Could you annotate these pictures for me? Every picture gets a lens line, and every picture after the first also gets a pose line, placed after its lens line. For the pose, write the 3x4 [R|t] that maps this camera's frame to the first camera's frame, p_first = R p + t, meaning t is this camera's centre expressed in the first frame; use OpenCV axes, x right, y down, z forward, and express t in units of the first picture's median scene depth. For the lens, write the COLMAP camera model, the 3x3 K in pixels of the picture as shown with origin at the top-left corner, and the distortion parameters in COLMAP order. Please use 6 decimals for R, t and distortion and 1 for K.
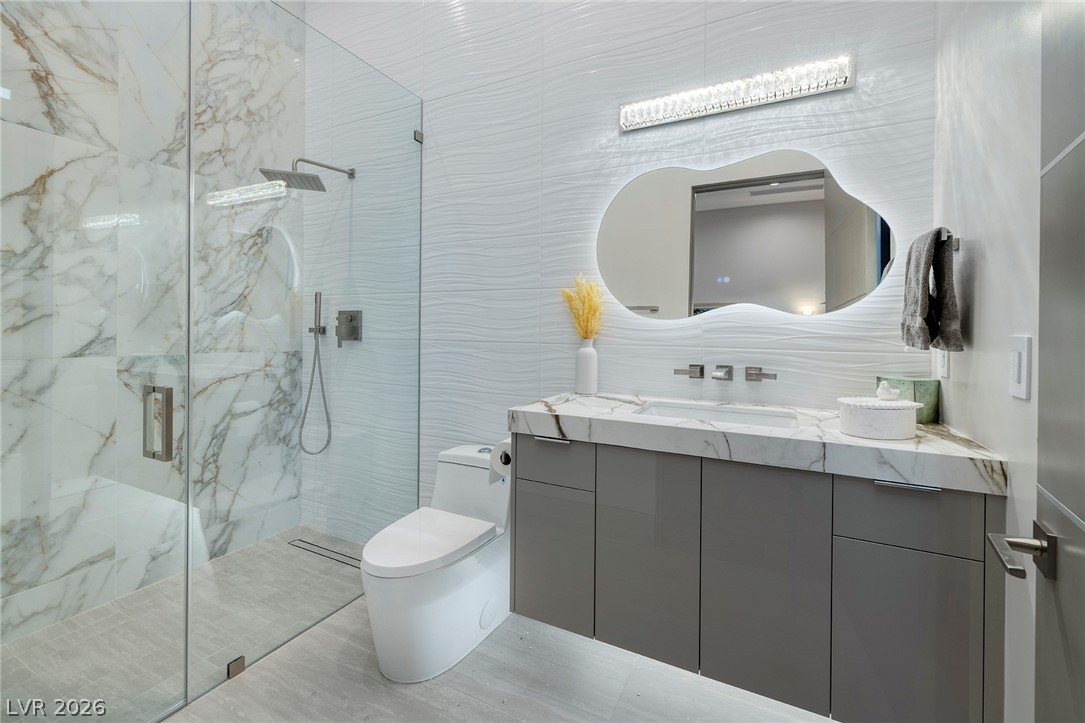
lens RADIAL K [[463.0, 0, 540.7], [0, 463.0, 334.3], [0, 0, 1]] dist [0.002531, 0.000778]
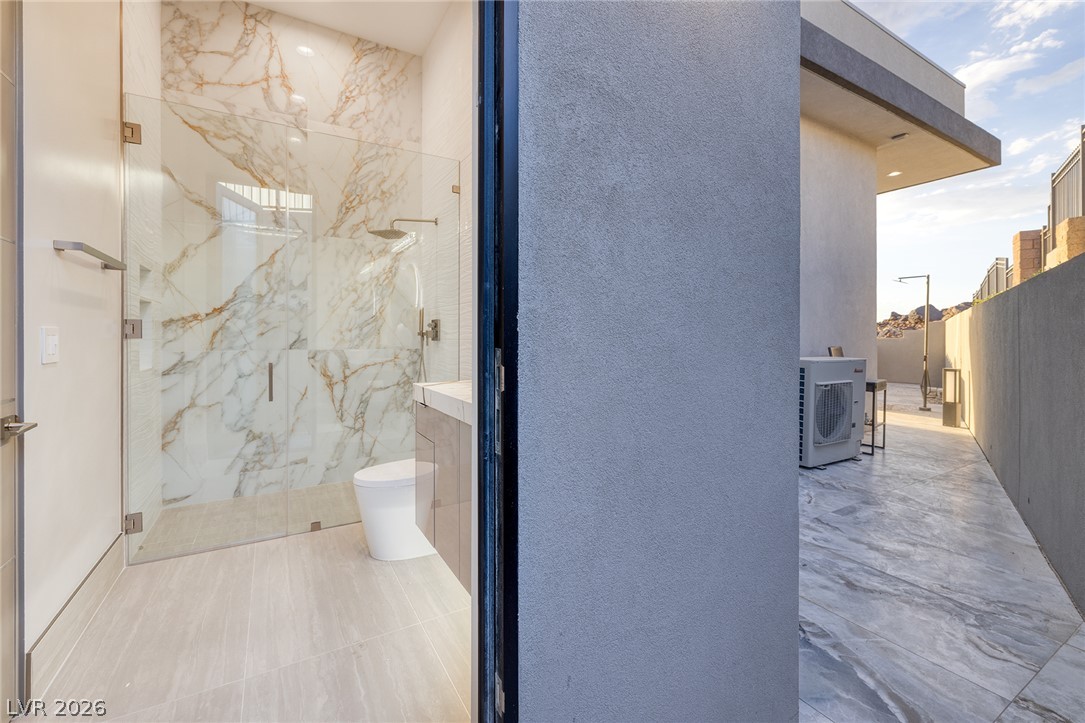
lens RADIAL K [[463.0, 0, 547.9], [0, 463.0, 340.3], [0, 0, 1]] dist [0.002531, 0.000778]
pose [[0.843018, -0.009391, -0.537804, 0.689789], [0.007022, 0.999955, -0.006454, 0.025518], [0.537840, 0.001664, 0.843045, 0.004012]]
